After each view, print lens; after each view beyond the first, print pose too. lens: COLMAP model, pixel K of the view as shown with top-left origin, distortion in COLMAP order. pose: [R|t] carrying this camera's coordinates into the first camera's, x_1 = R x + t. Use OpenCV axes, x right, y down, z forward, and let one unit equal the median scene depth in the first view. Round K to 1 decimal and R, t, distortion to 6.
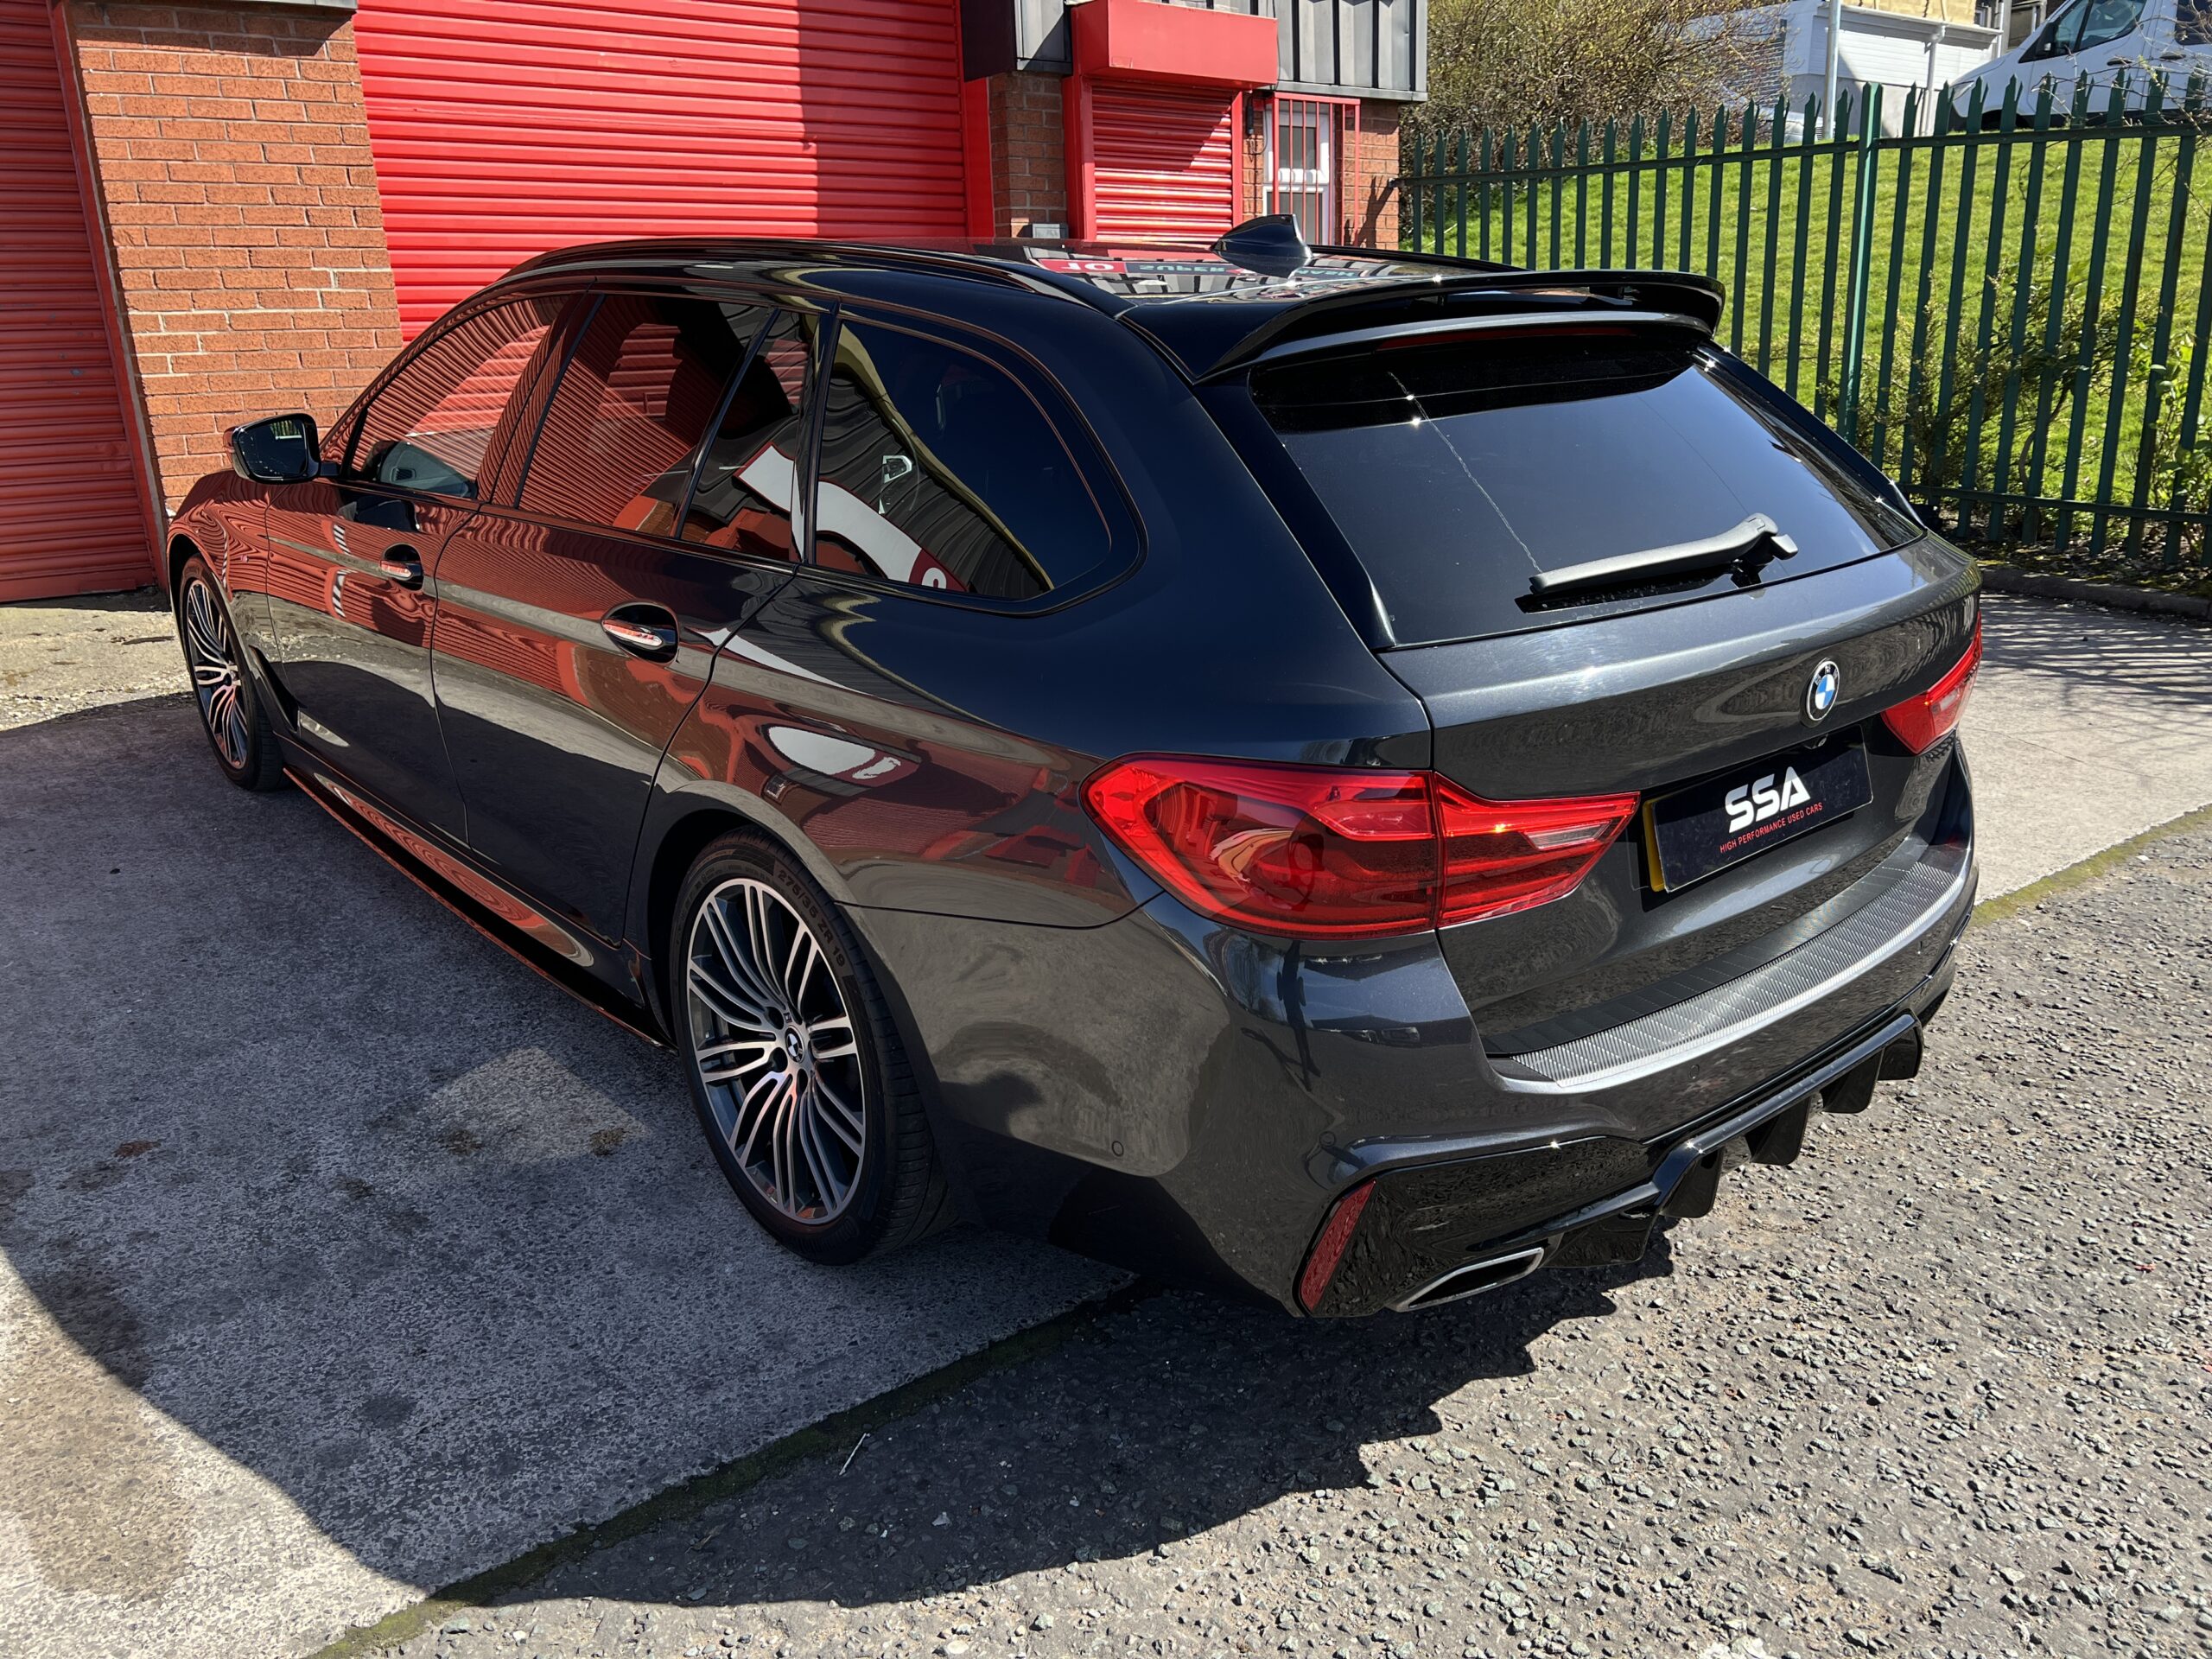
lens RADIAL K [[1670.8, 0, 1119.9], [0, 1670.8, 822.0], [0, 0, 1]] dist [0.041891, -0.050981]
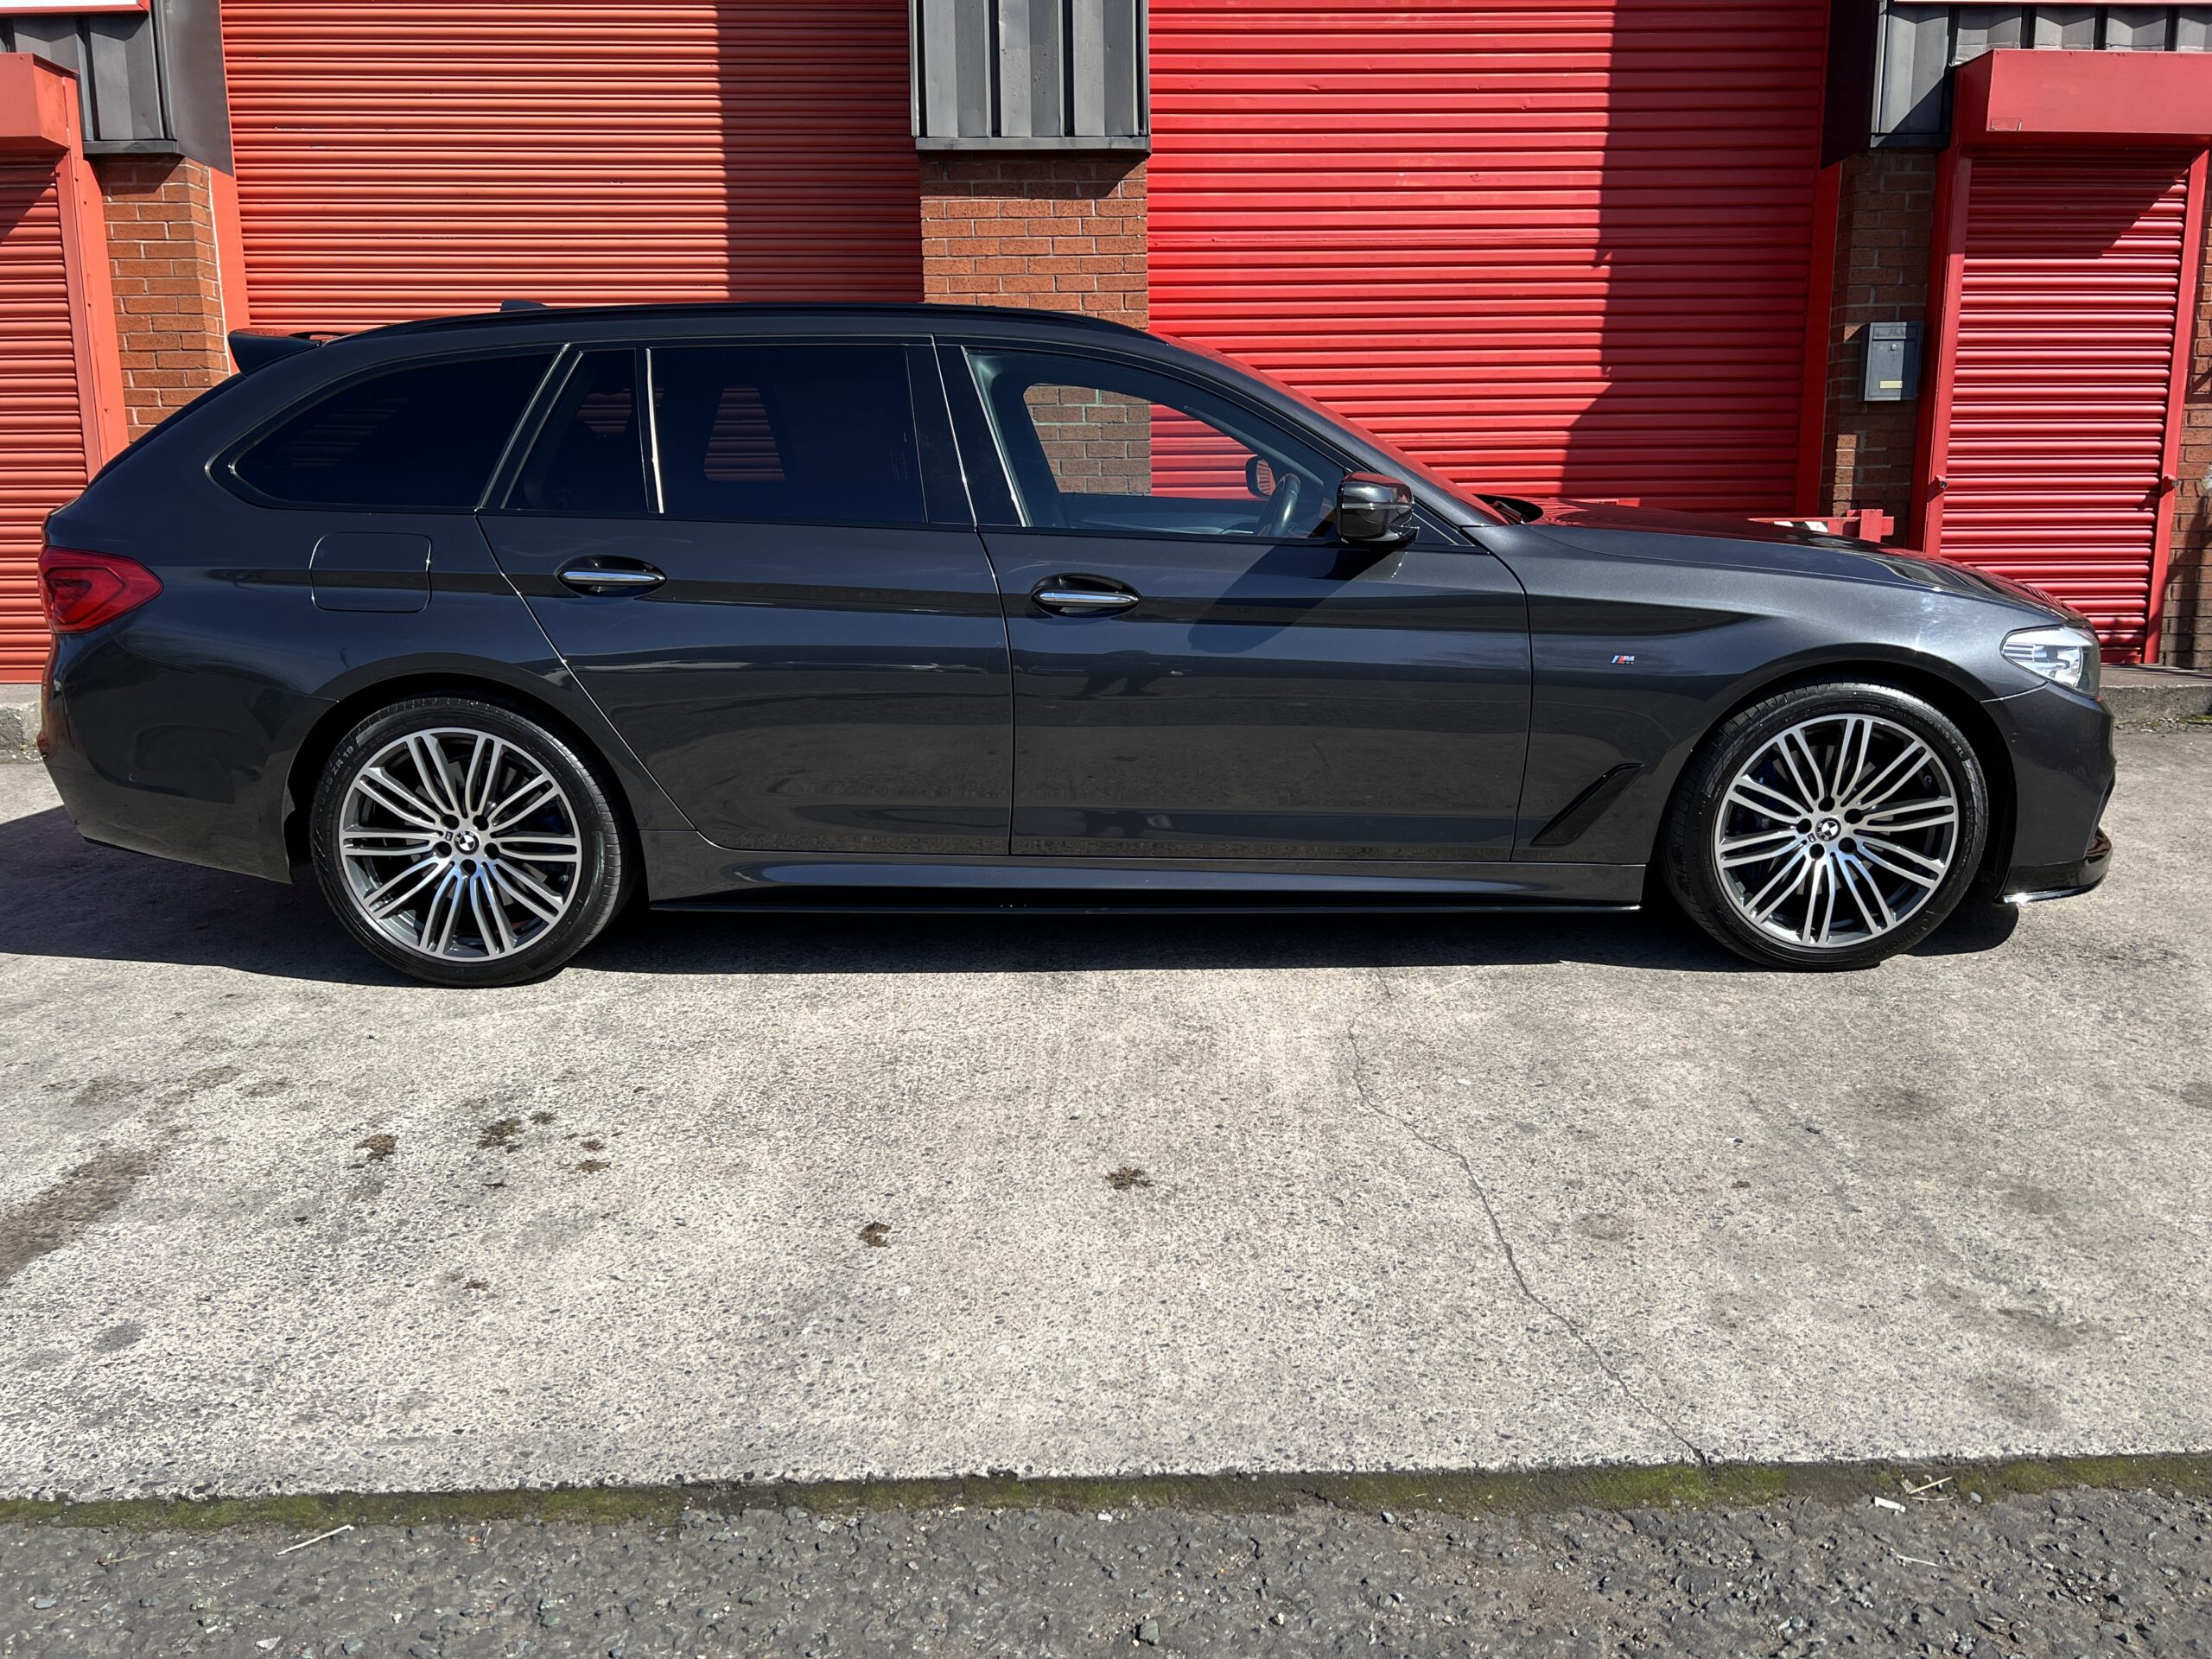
lens RADIAL K [[1670.8, 0, 1125.9], [0, 1670.8, 833.7], [0, 0, 1]] dist [0.041891, -0.050981]
pose [[0.807429, 0.130022, -0.575459, 0.221420], [-0.176561, 0.983962, -0.025413, -0.015853], [0.562925, 0.122123, 0.817436, 0.156617]]
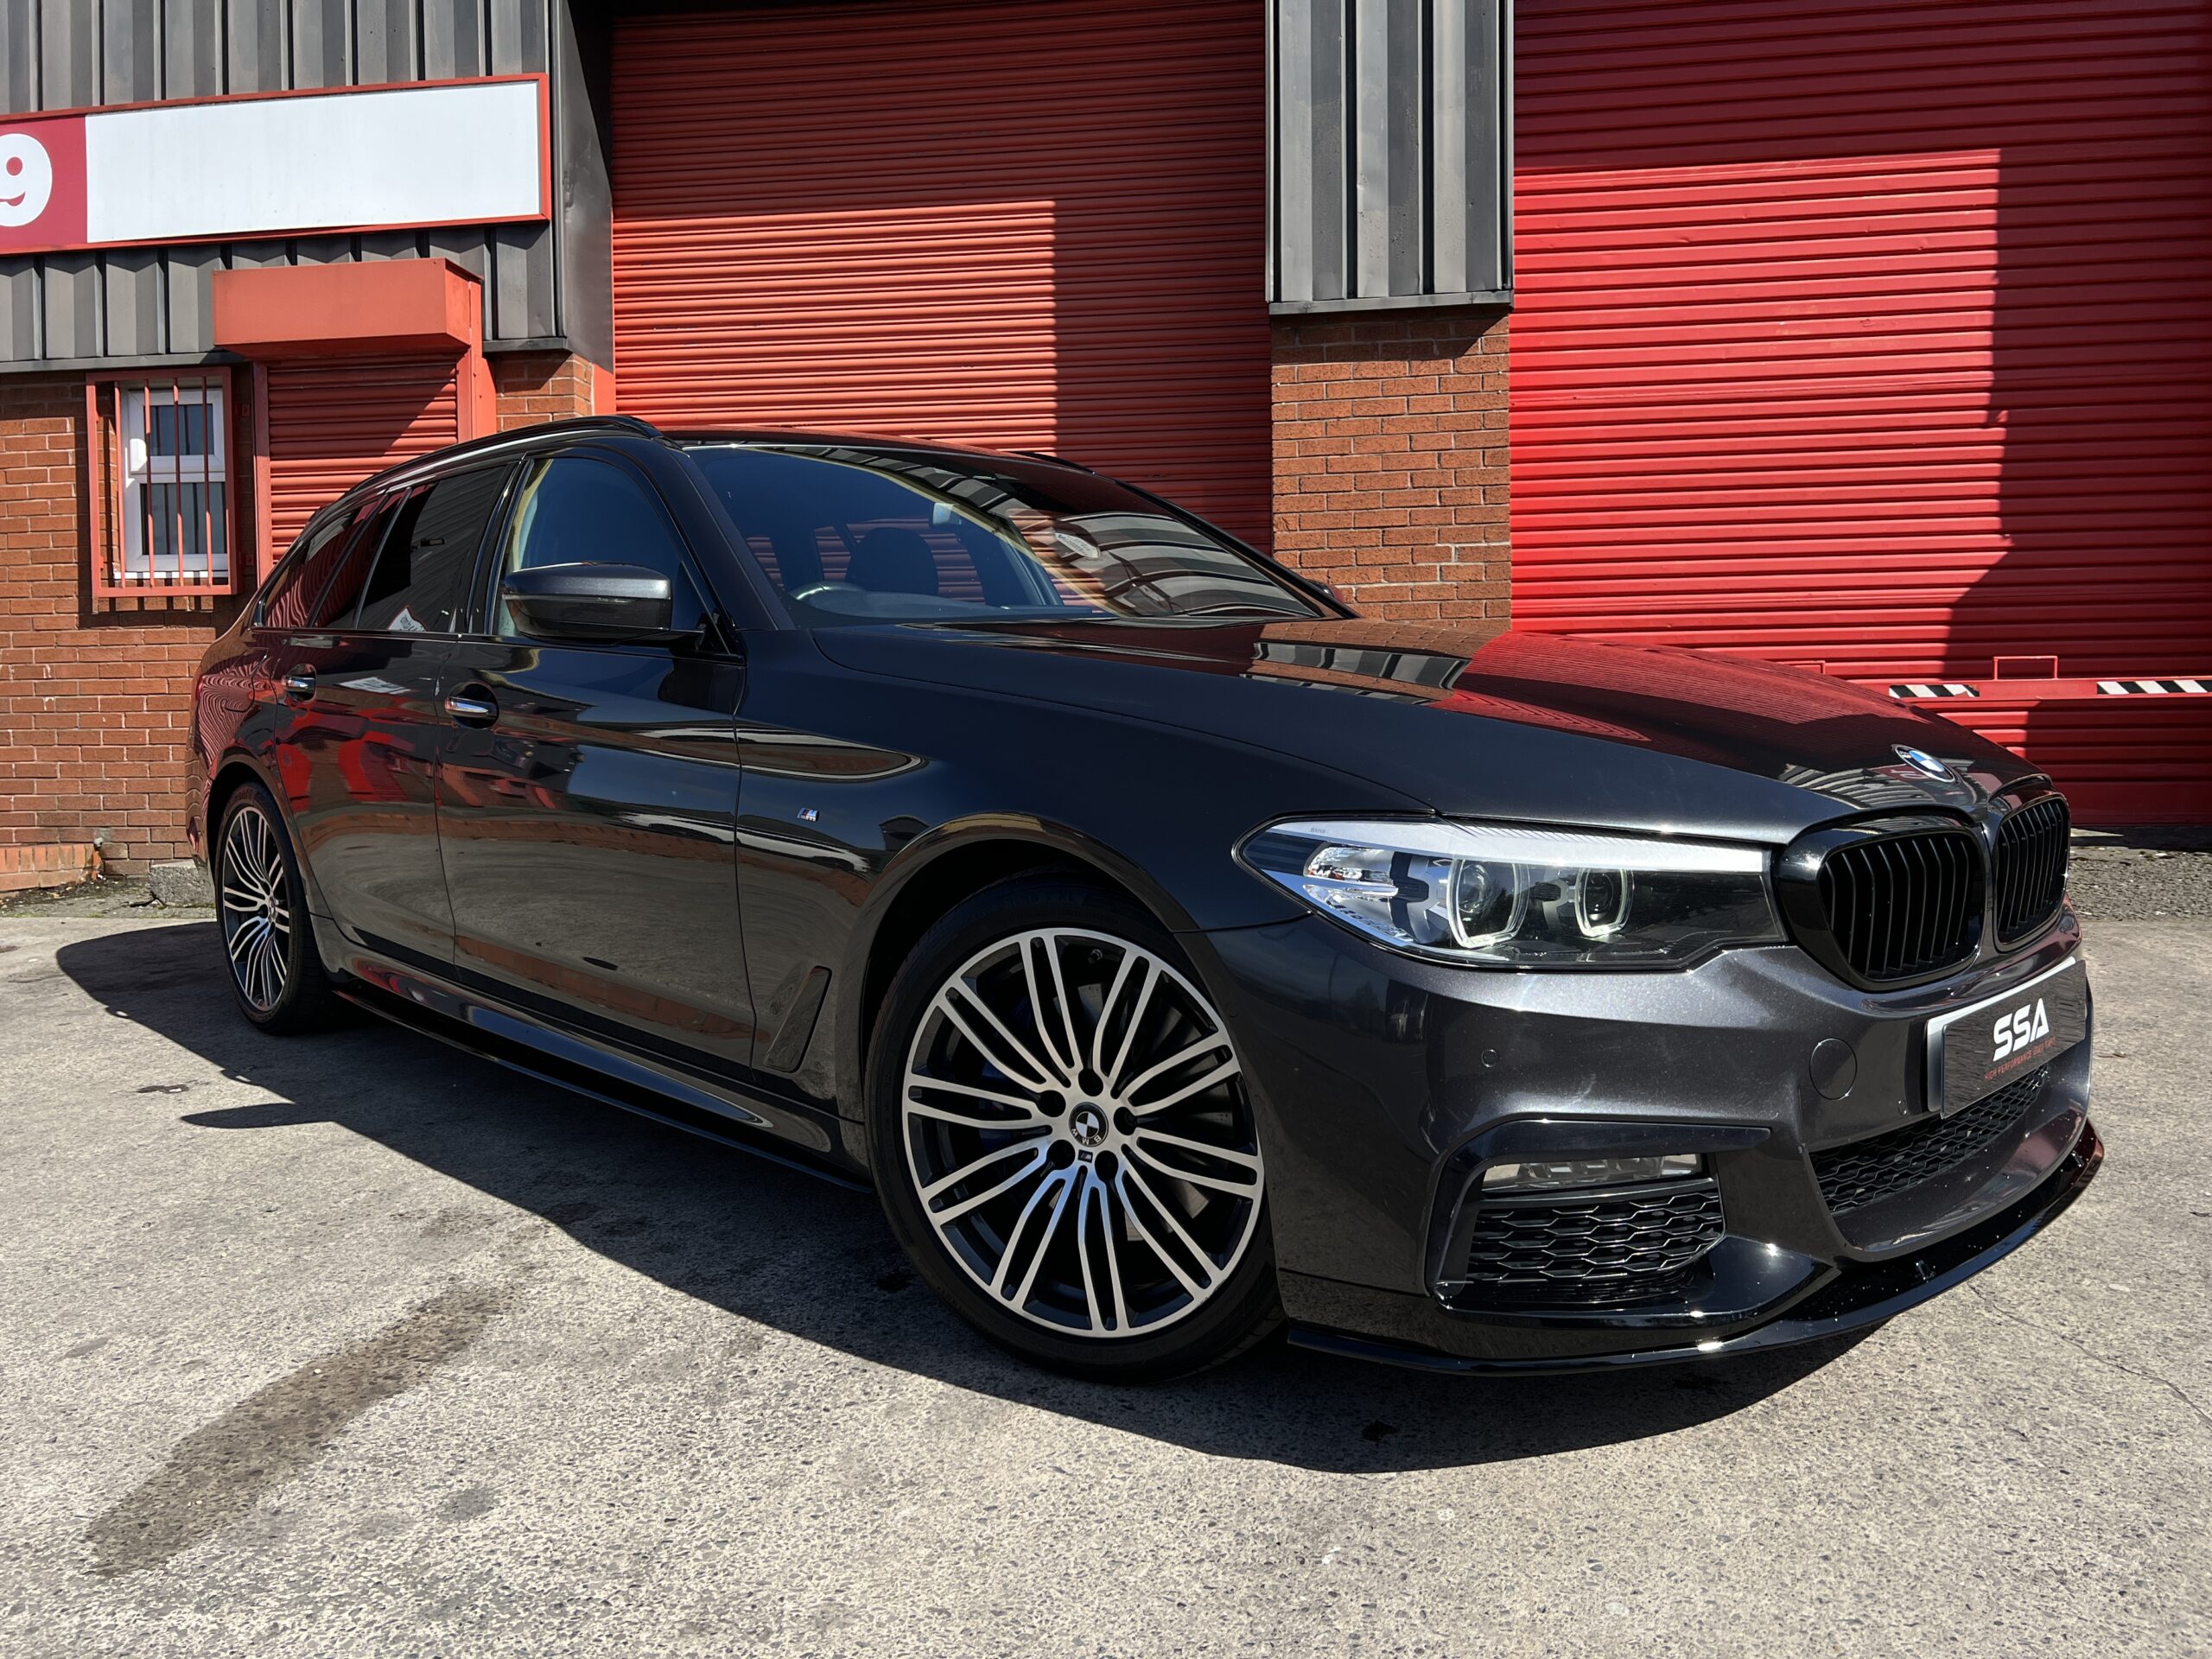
lens RADIAL K [[1670.8, 0, 1115.7], [0, 1670.8, 823.5], [0, 0, 1]] dist [0.041891, -0.050981]
pose [[0.702567, 0.048475, -0.709964, 0.131247], [-0.204567, 0.969323, -0.136252, 0.022723], [0.681580, 0.240962, 0.690931, 0.191132]]
